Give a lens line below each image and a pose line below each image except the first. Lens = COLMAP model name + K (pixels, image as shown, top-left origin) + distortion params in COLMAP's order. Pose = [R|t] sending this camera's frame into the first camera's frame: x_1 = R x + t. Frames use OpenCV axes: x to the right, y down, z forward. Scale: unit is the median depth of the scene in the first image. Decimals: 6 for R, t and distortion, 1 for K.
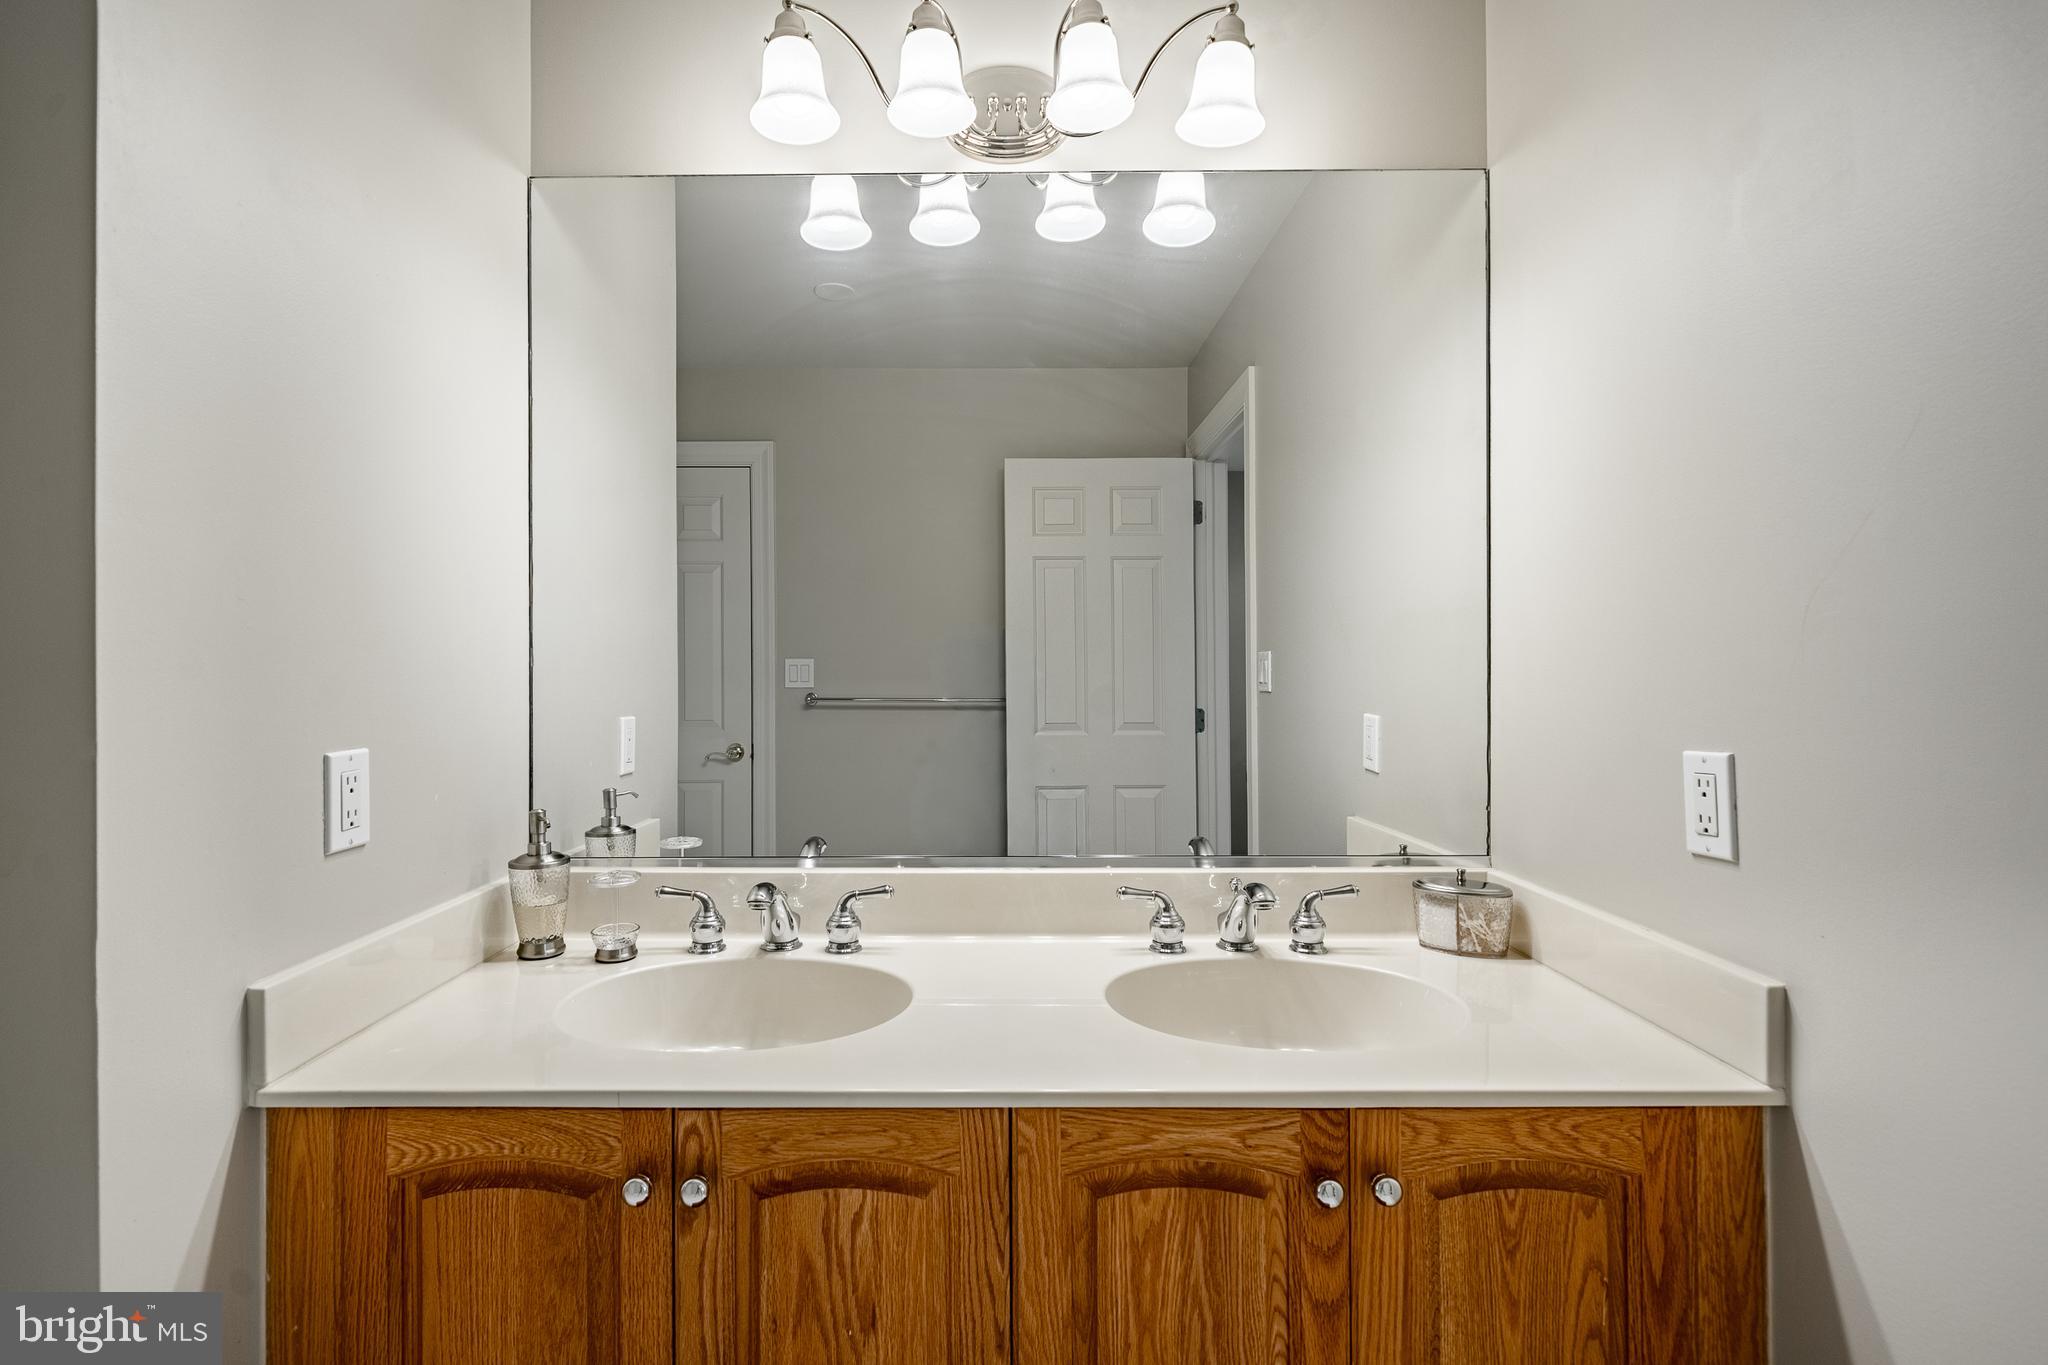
lens RADIAL K [[947.2, 0, 977.3], [0, 947.2, 675.5], [0, 0, 1]] dist [-0.000682, -0.000257]
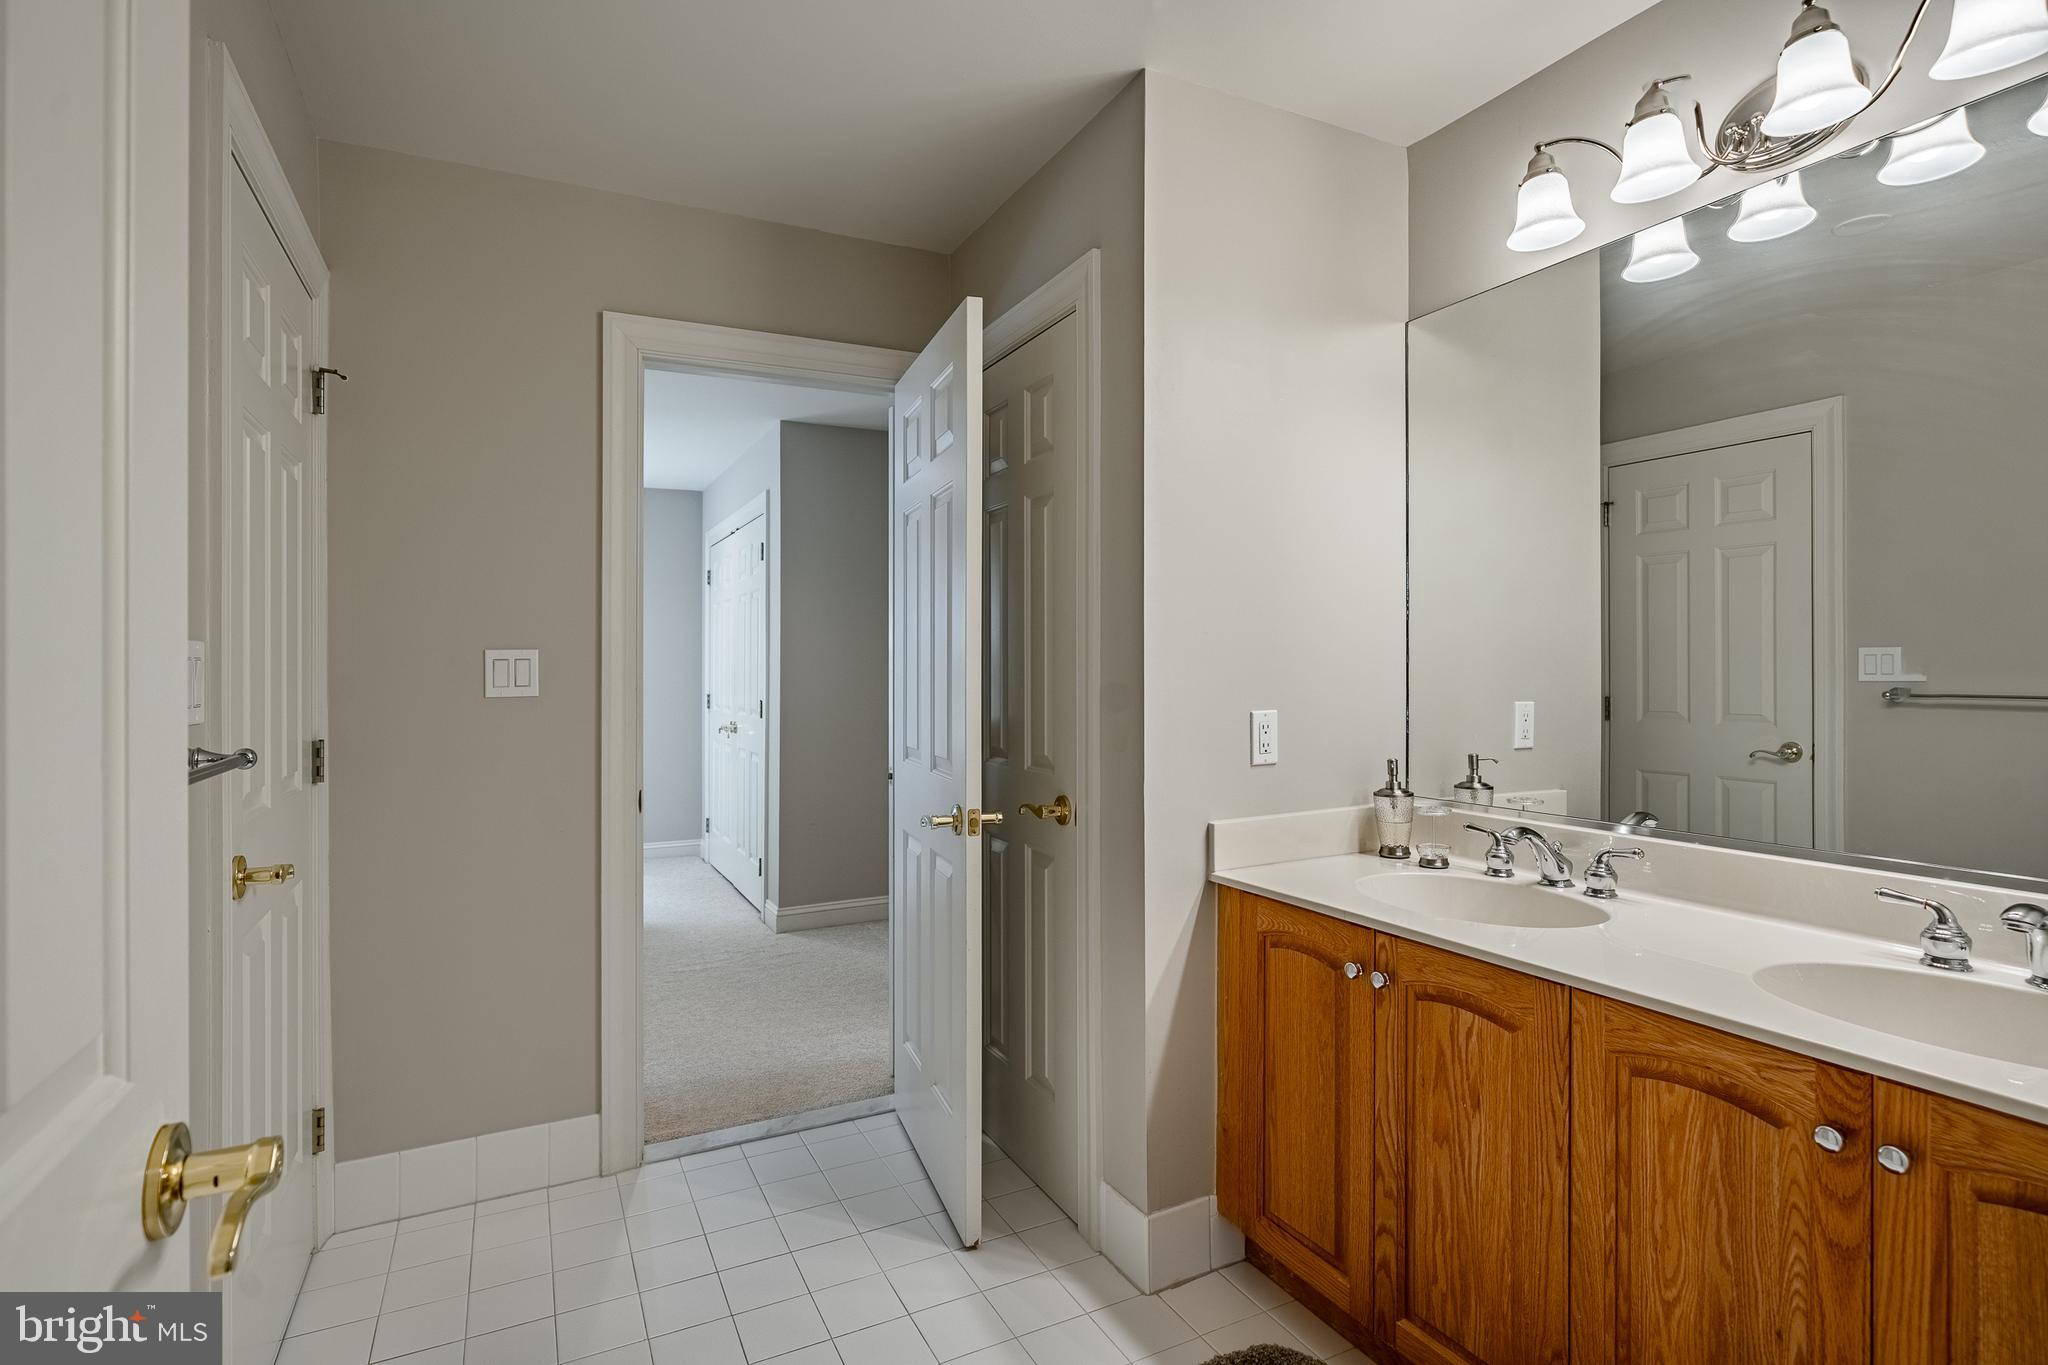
lens RADIAL K [[993.0, 0, 1024.9], [0, 993.0, 670.8], [0, 0, 1]] dist [0.001467, 0.000337]
pose [[0.472013, 0.000716, -0.881591, 0.925947], [0.003072, 0.999992, 0.002457, -0.003693], [0.881586, -0.003868, 0.472007, -0.360197]]
